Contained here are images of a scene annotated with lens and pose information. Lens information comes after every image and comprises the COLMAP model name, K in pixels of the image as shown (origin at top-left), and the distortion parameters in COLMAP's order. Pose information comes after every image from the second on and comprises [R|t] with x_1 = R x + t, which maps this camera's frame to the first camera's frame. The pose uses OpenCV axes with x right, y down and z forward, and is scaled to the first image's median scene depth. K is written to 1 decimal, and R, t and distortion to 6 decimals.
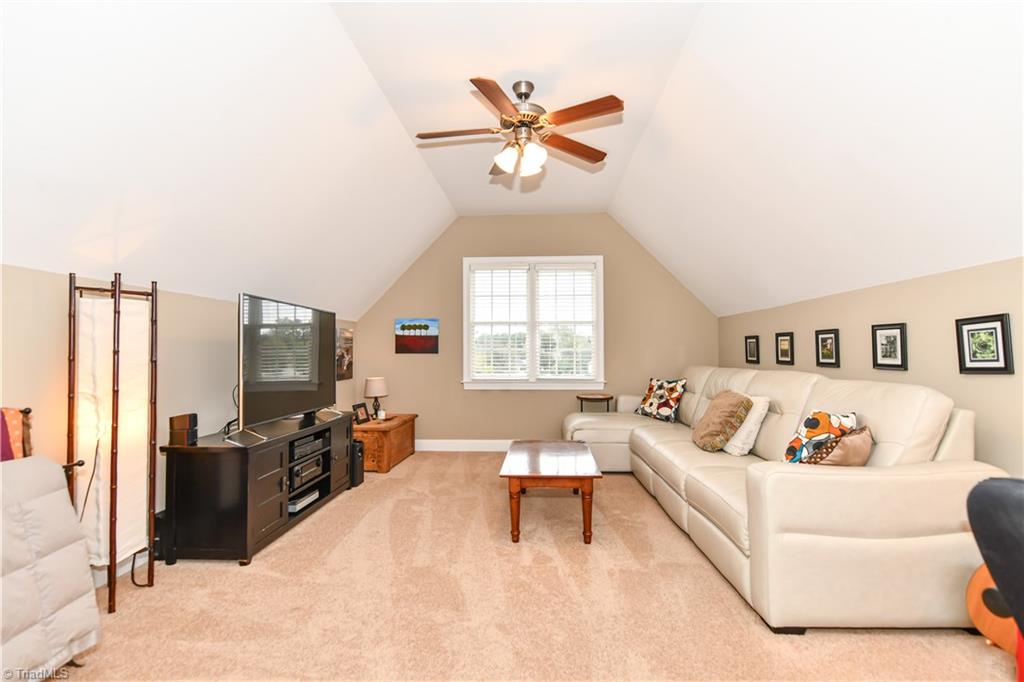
lens RADIAL K [[501.3, 0, 511.4], [0, 501.3, 342.0], [0, 0, 1]] dist [0.016121, -0.008589]
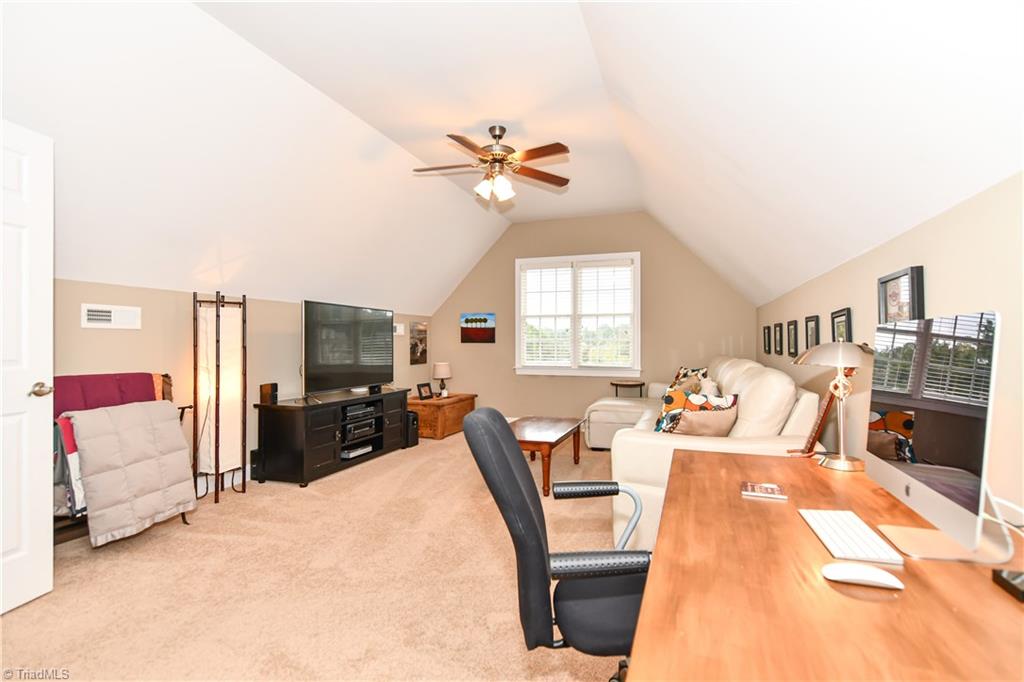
lens RADIAL K [[501.3, 0, 513.1], [0, 501.3, 341.3], [0, 0, 1]] dist [0.016121, -0.008589]
pose [[0.962715, 0.002245, -0.270509, 0.403646], [0.002891, 0.999823, 0.018585, -0.004644], [0.270503, -0.018674, 0.962538, -0.205920]]
